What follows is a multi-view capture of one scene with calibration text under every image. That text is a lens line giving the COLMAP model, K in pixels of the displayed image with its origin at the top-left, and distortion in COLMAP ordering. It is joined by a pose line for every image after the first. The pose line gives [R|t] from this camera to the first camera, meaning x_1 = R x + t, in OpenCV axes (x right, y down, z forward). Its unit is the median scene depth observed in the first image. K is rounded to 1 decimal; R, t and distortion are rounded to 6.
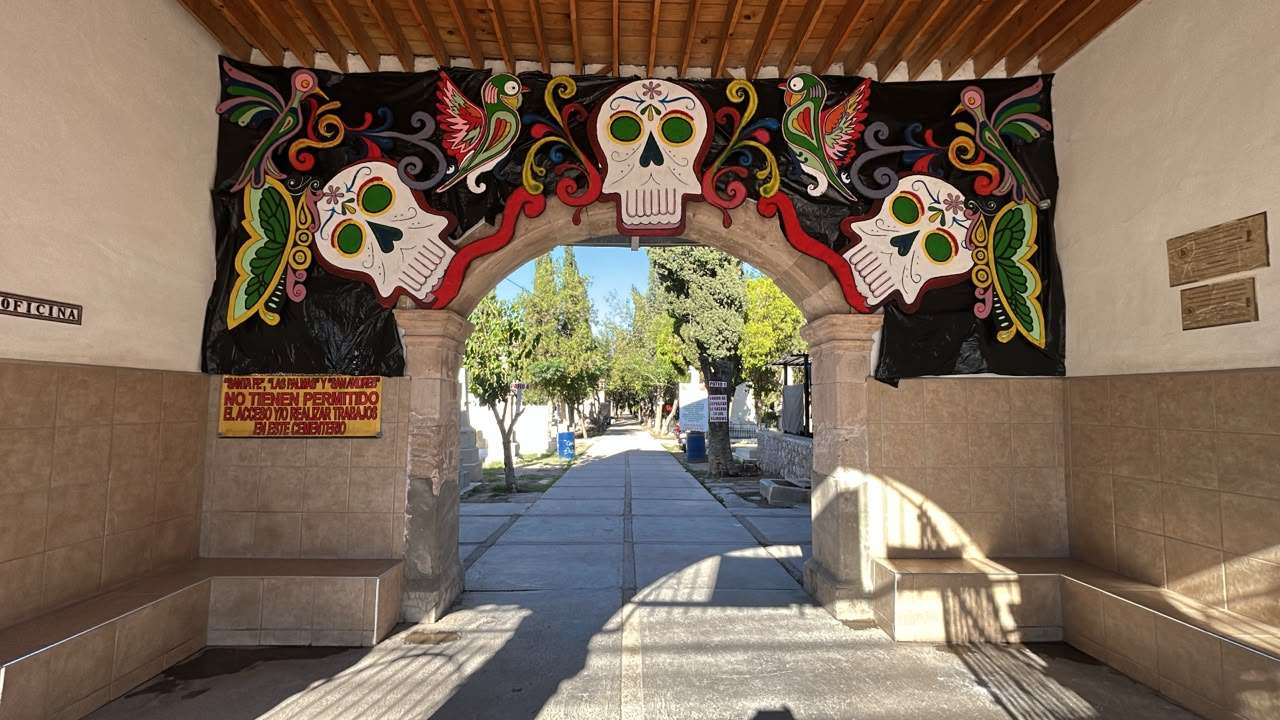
lens RADIAL K [[588.4, 0, 639.4], [0, 588.4, 357.9], [0, 0, 1]] dist [-0.003711, 0.002088]
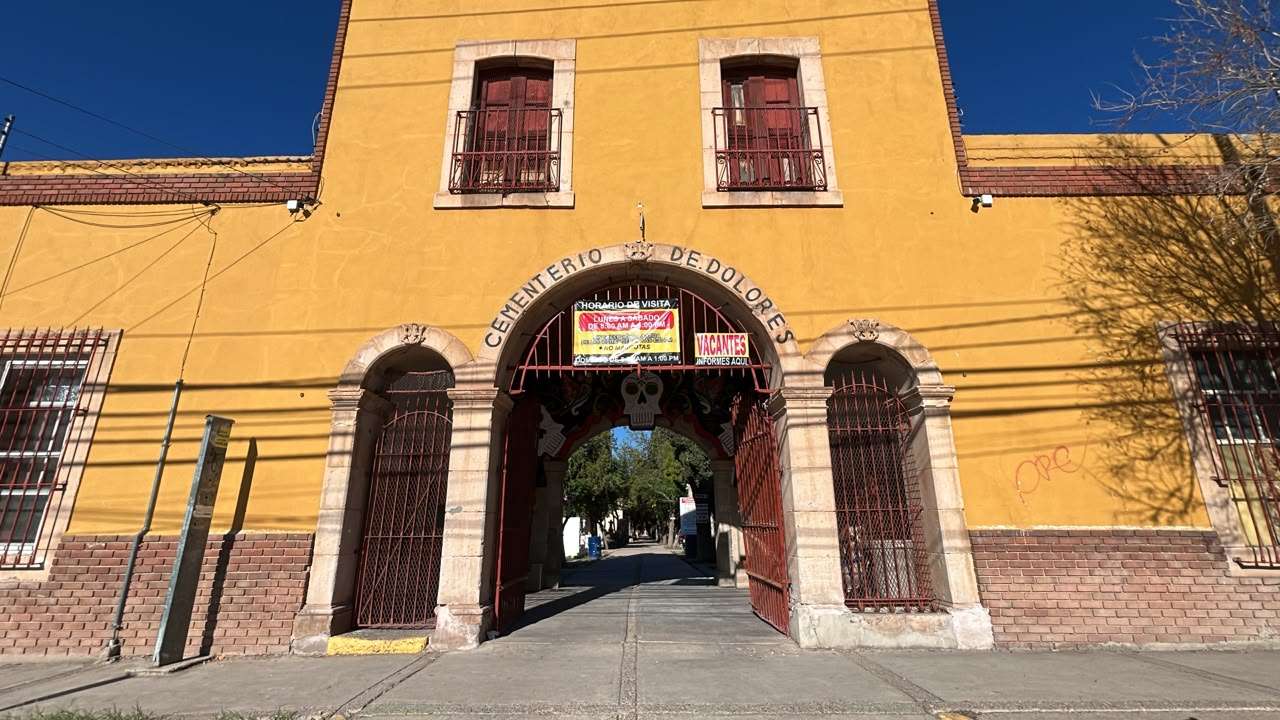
lens RADIAL K [[588.4, 0, 640.7], [0, 588.4, 354.4], [0, 0, 1]] dist [-0.003711, 0.002088]
pose [[0.999519, -0.018086, -0.025198, 0.020708], [0.012538, 0.978667, -0.205072, -0.001436], [0.028370, 0.204658, 0.978422, -0.392755]]
